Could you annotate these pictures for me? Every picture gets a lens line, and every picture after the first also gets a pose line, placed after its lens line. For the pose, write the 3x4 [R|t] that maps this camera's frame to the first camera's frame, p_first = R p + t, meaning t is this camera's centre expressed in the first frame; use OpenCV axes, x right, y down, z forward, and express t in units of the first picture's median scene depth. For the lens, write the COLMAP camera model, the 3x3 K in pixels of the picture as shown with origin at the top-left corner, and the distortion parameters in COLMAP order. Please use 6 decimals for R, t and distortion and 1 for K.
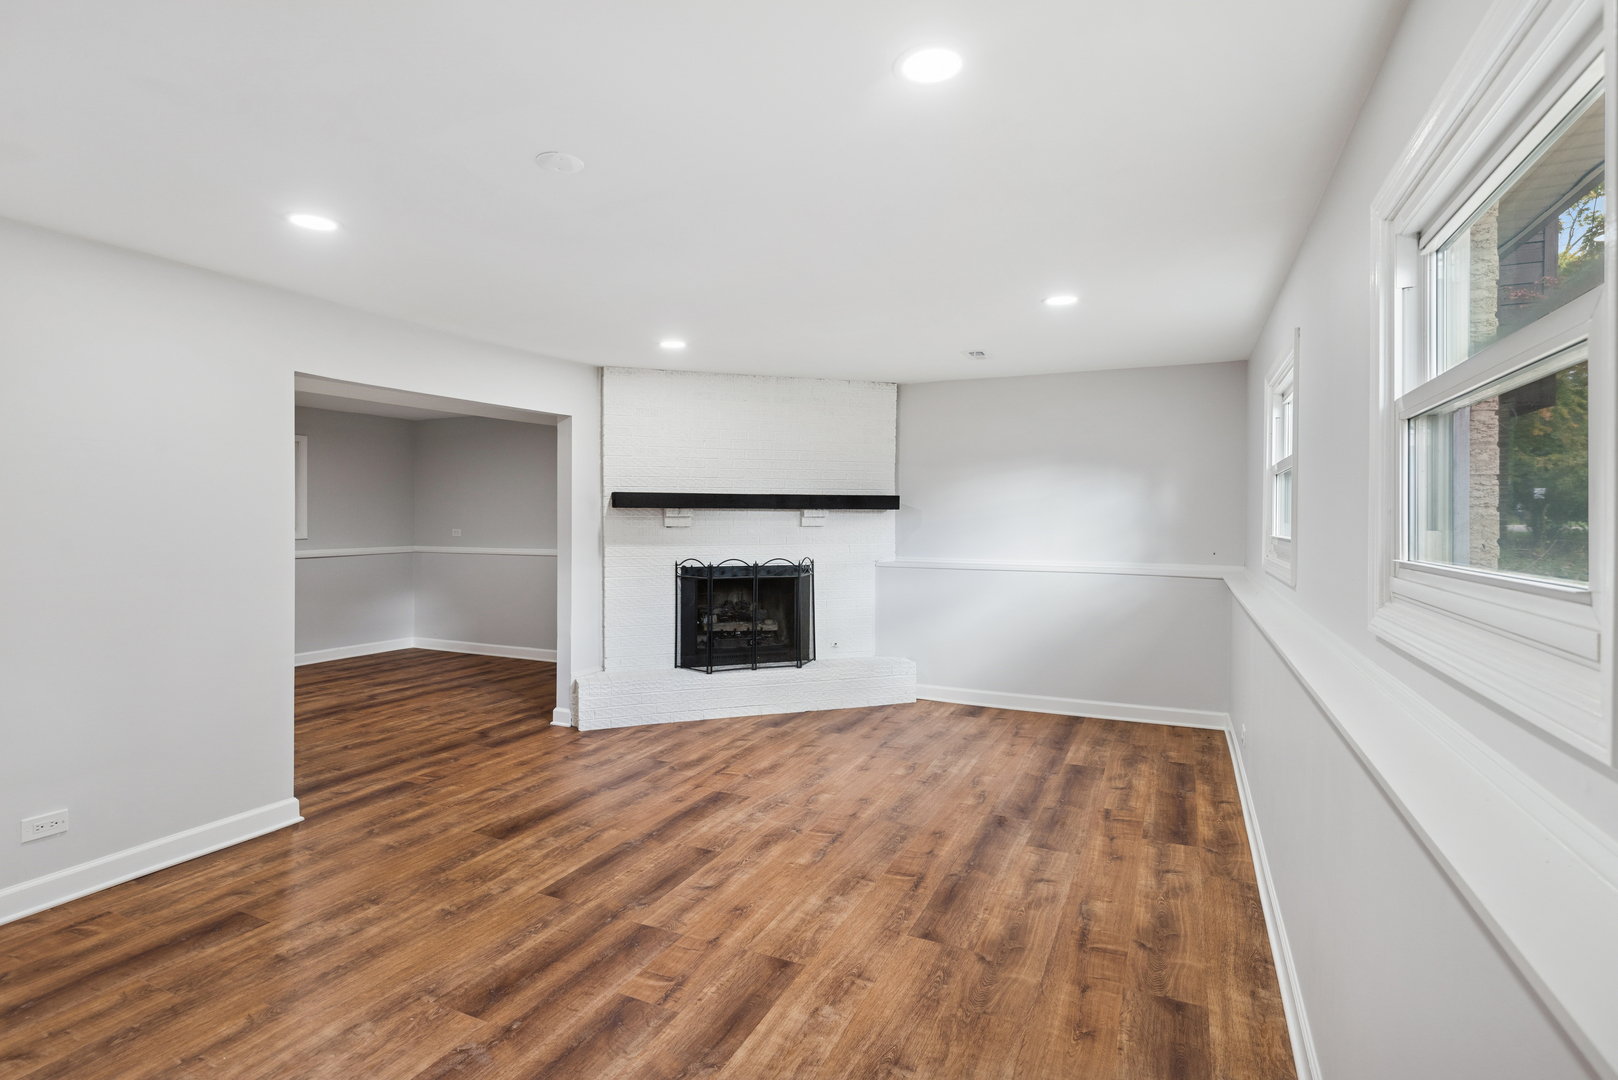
lens RADIAL K [[801.6, 0, 810.9], [0, 801.6, 528.7], [0, 0, 1]] dist [0.001235, -0.000069]
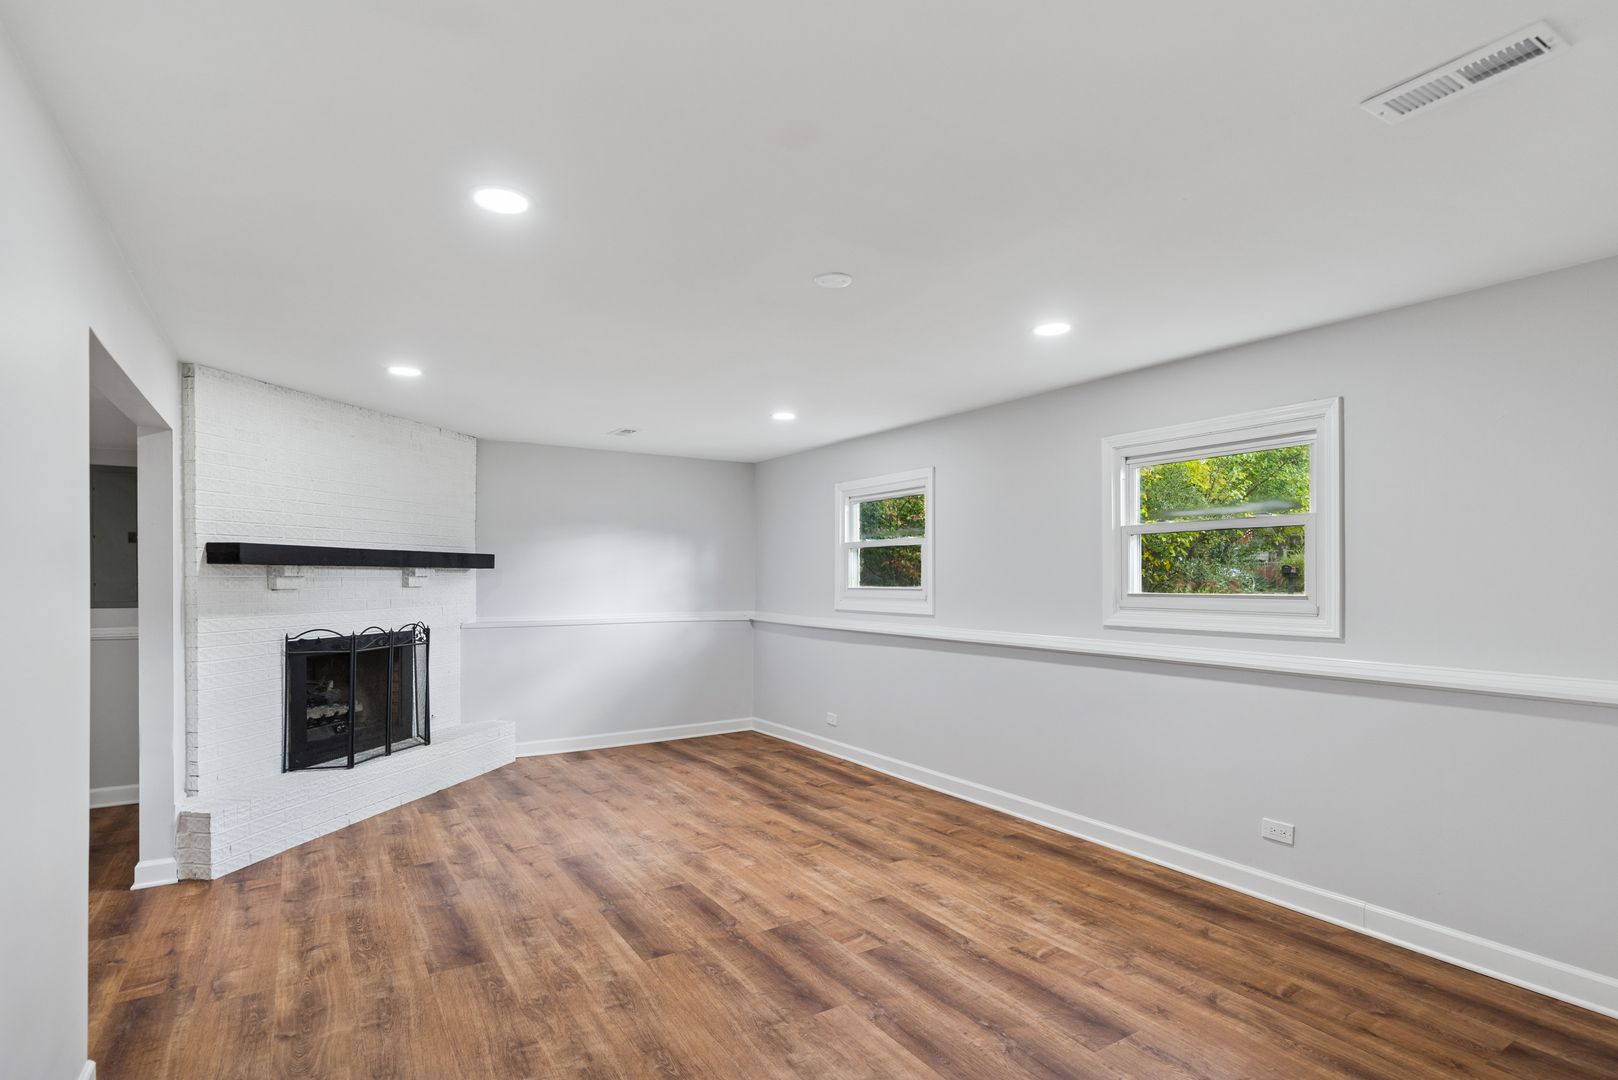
lens RADIAL K [[811.1, 0, 807.9], [0, 811.1, 587.0], [0, 0, 1]] dist [-0.000058, 0.000182]
pose [[0.532692, -0.013738, 0.846198, -0.811116], [0.014575, 0.999869, 0.007058, -0.003965], [-0.846184, 0.008574, 0.532822, 0.229275]]
